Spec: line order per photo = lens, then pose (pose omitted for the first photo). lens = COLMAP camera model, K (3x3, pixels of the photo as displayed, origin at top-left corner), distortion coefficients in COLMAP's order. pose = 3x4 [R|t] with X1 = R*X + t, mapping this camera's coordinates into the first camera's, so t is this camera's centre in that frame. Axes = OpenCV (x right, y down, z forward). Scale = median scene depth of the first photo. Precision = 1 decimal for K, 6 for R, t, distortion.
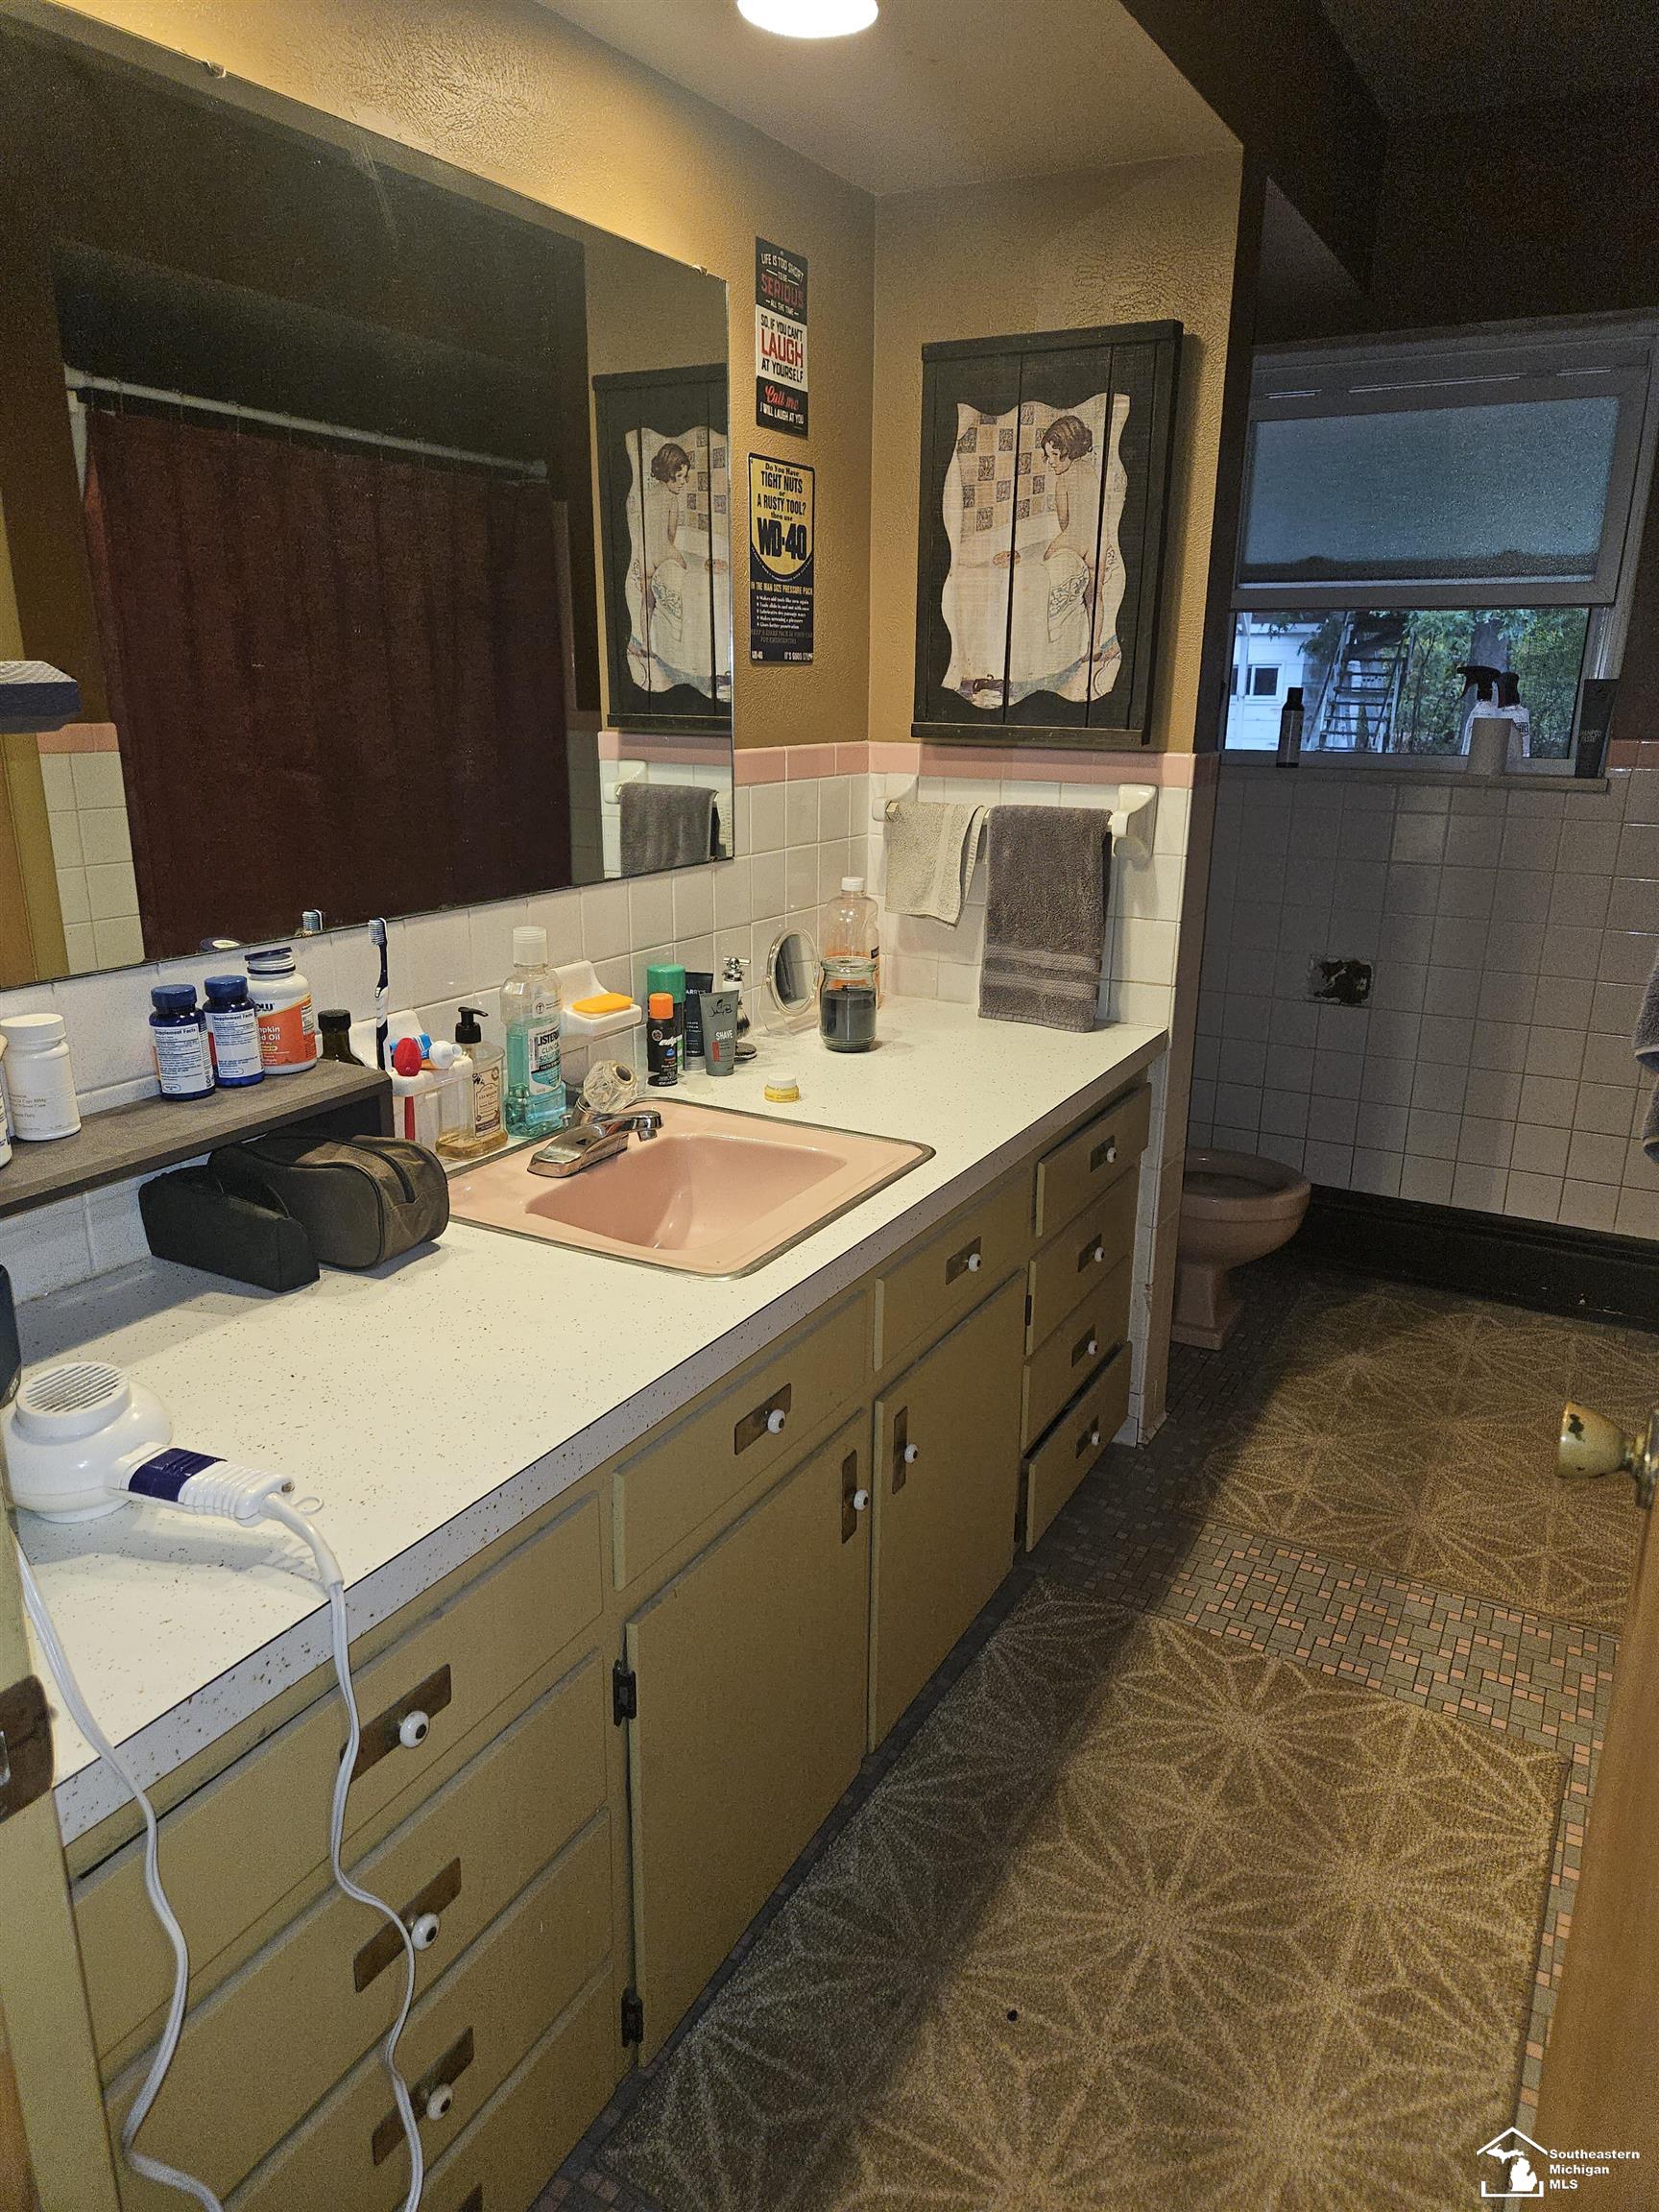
lens RADIAL K [[1442.8, 0, 834.3], [0, 1442.8, 1081.1], [0, 0, 1]] dist [0.066127, -0.042651]
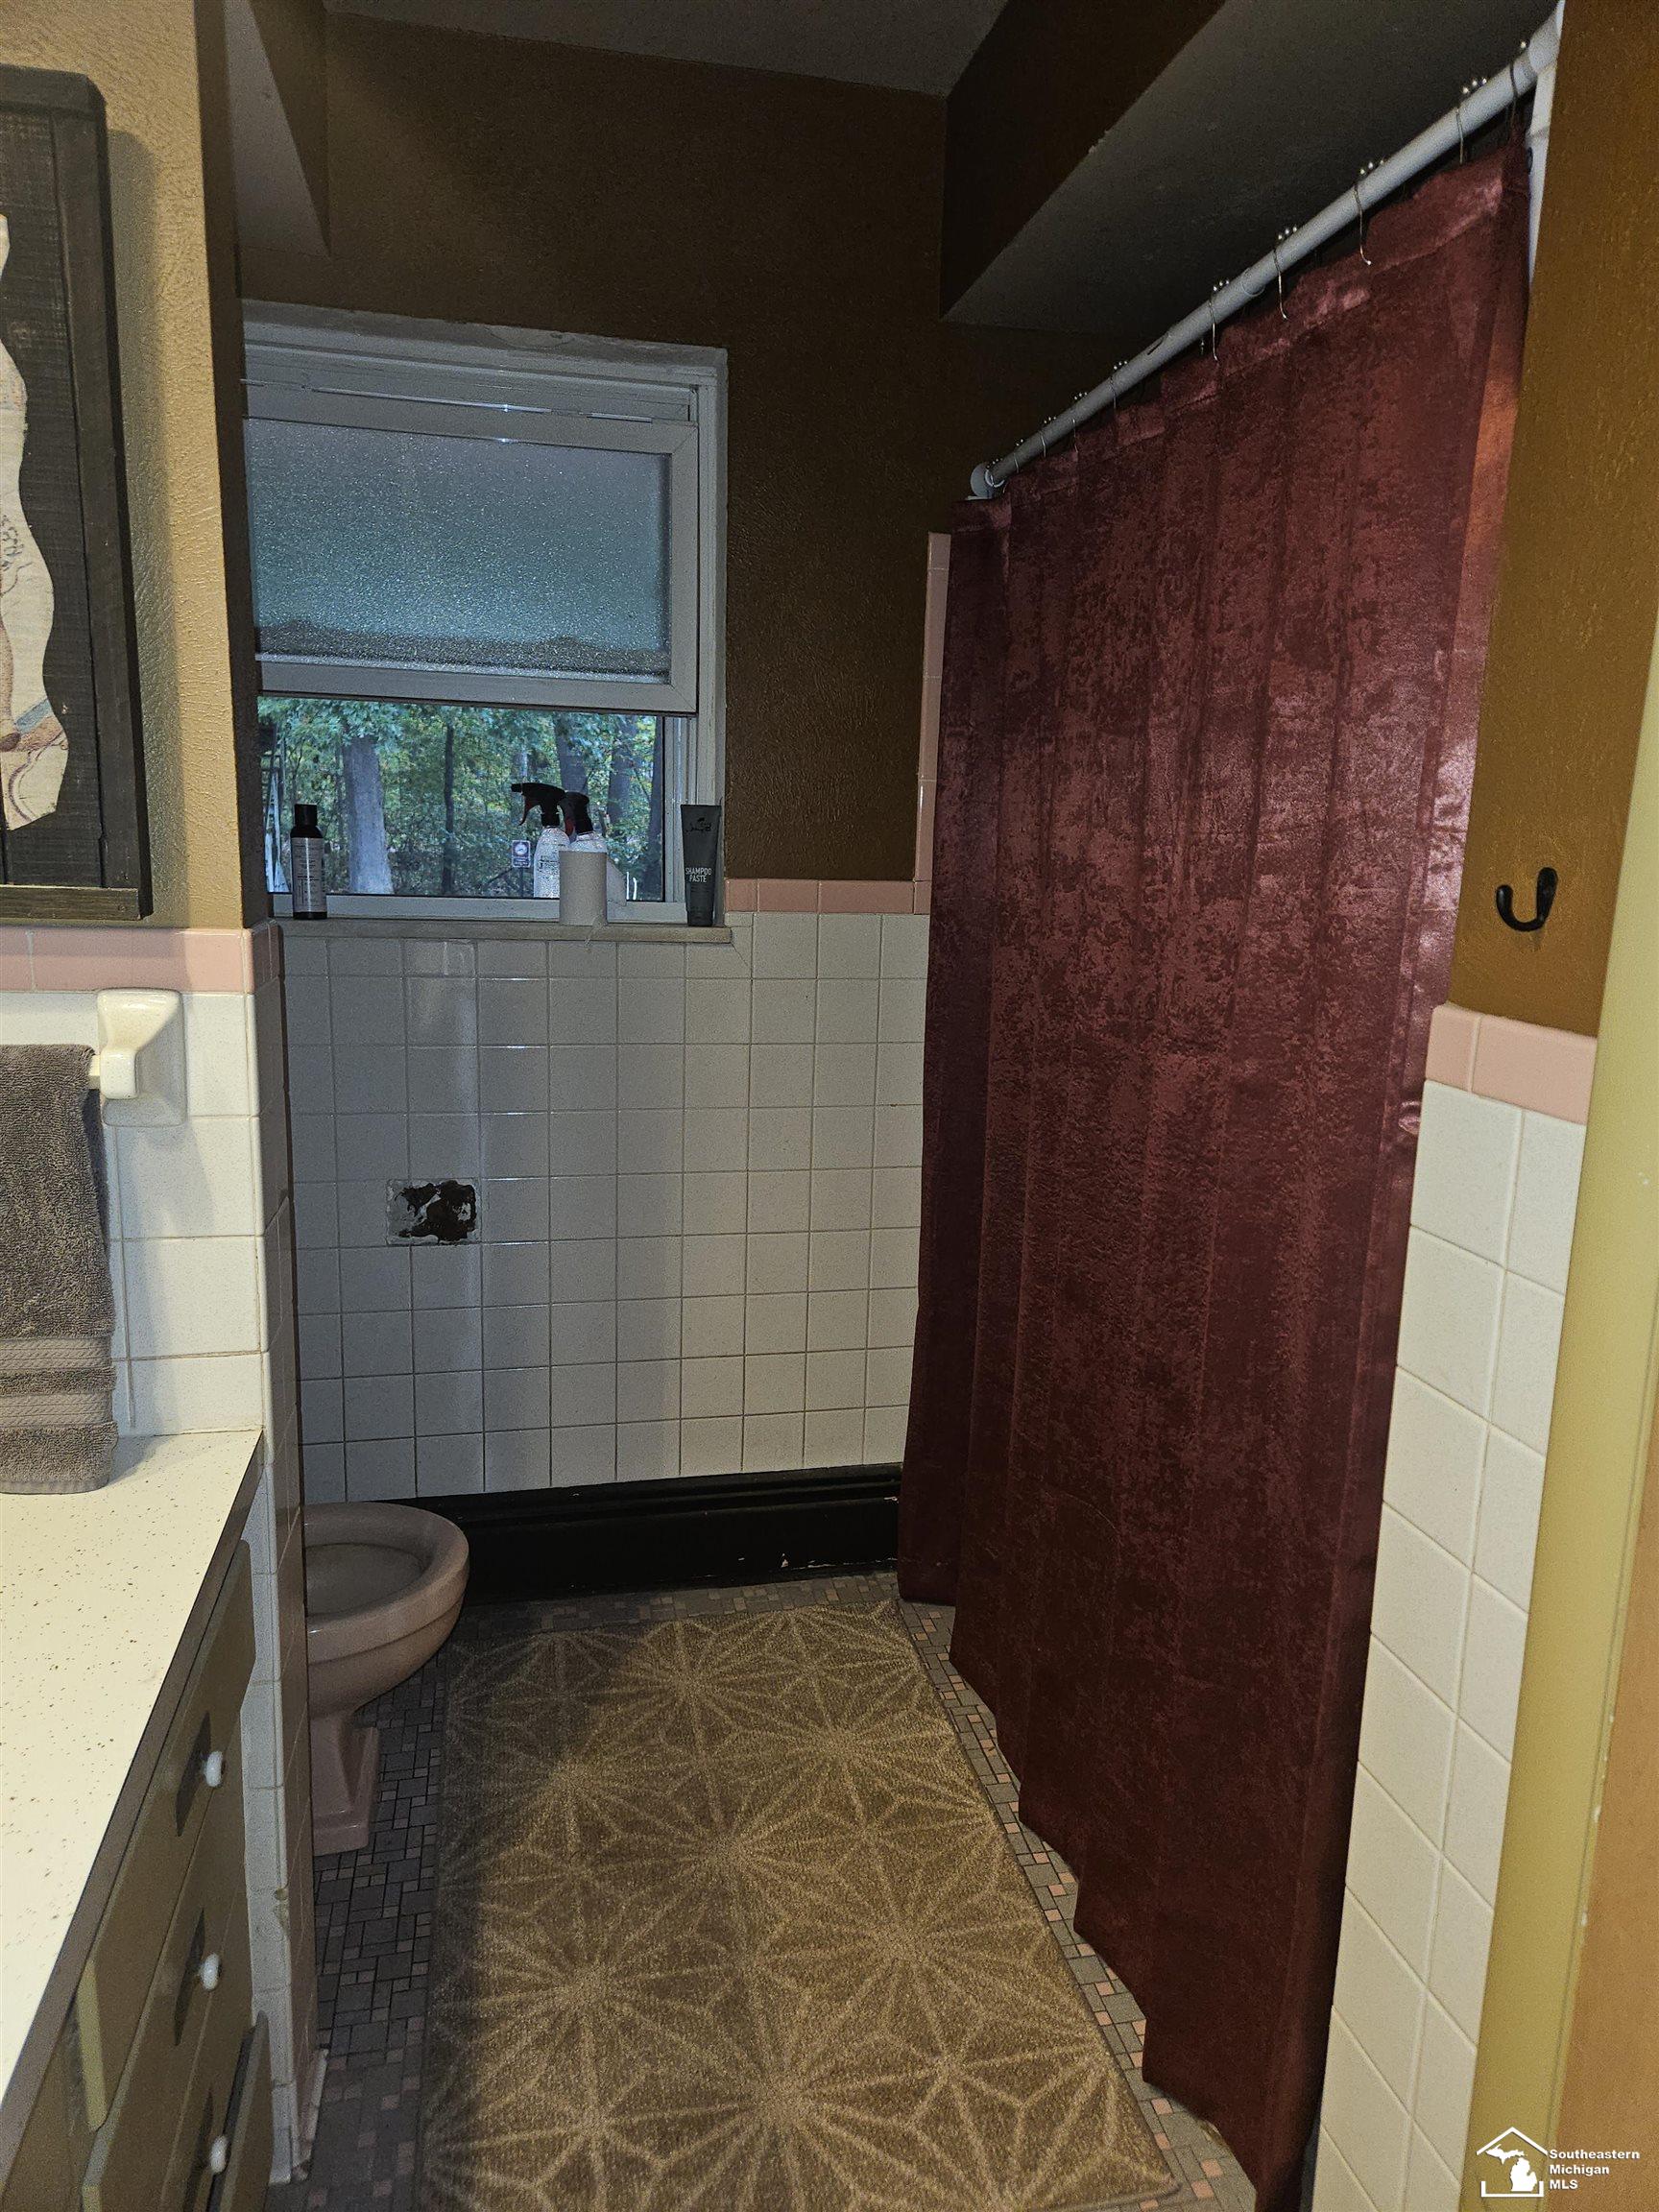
lens RADIAL K [[1442.8, 0, 834.3], [0, 1442.8, 1081.1], [0, 0, 1]] dist [0.066127, -0.042651]
pose [[0.747159, -0.115698, 0.654498, 0.042483], [0.162099, 0.986717, -0.010622, -0.106318], [-0.644575, 0.114030, 0.755989, 0.378477]]
